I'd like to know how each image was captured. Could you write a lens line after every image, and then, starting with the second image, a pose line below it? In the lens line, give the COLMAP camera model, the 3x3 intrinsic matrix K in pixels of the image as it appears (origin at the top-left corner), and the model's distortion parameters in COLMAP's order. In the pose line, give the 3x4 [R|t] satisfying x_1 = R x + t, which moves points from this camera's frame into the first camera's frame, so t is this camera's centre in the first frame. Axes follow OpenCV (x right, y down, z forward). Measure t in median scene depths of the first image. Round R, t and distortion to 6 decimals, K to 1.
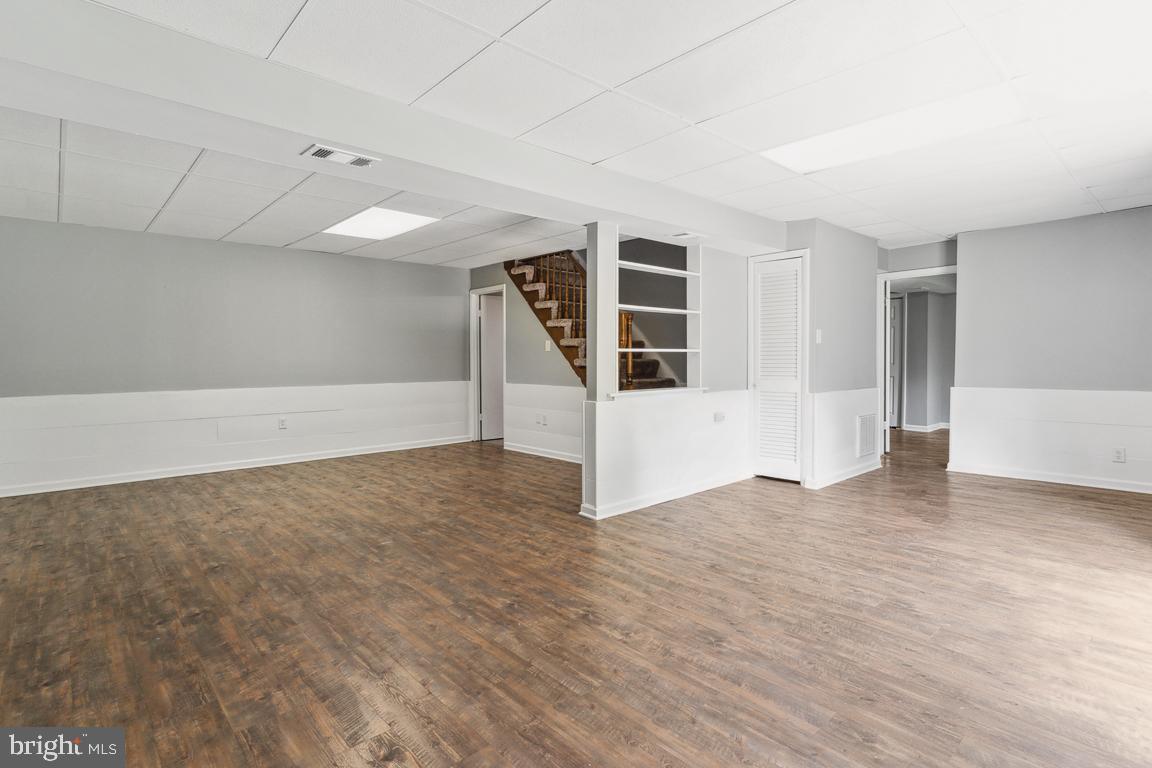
lens RADIAL K [[569.7, 0, 575.9], [0, 569.7, 383.1], [0, 0, 1]] dist [0.001010, -0.000547]
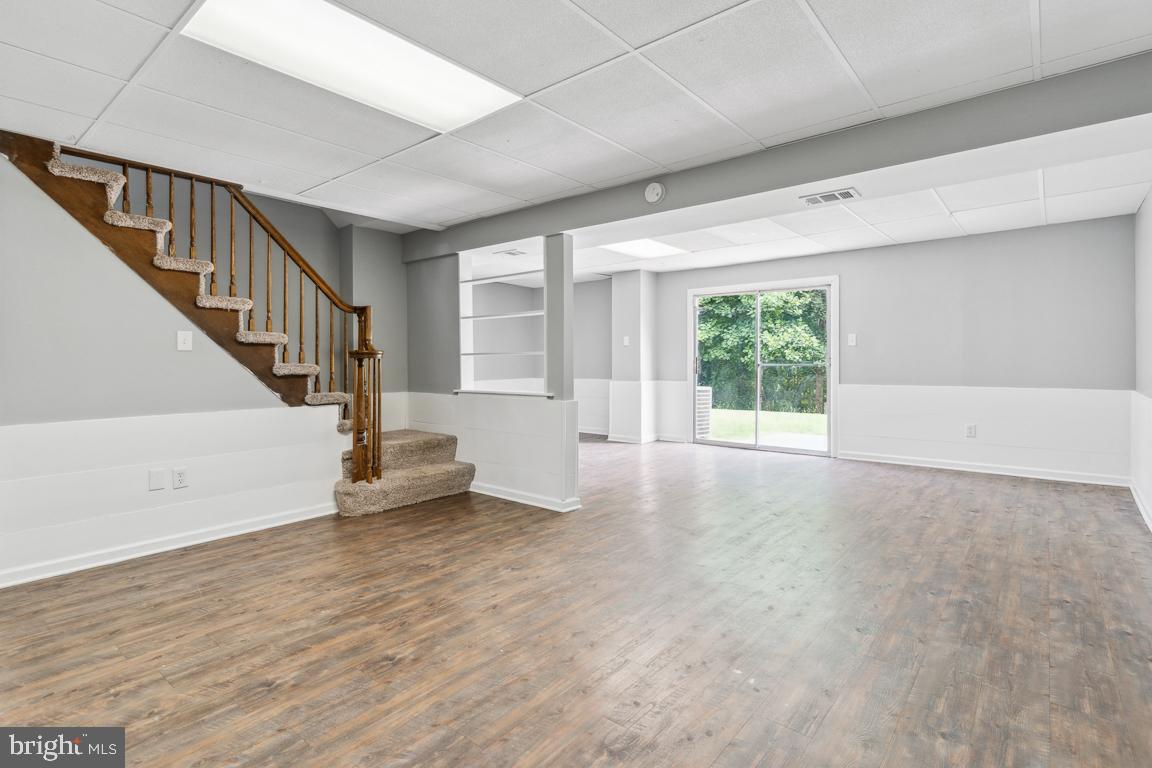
lens RADIAL K [[569.7, 0, 568.7], [0, 569.7, 356.3], [0, 0, 1]] dist [0.001010, -0.000547]
pose [[-0.132093, 0.013033, 0.991152, -1.635600], [0.053616, 0.998544, -0.005985, -0.069149], [-0.989786, 0.052351, -0.132600, 1.789562]]
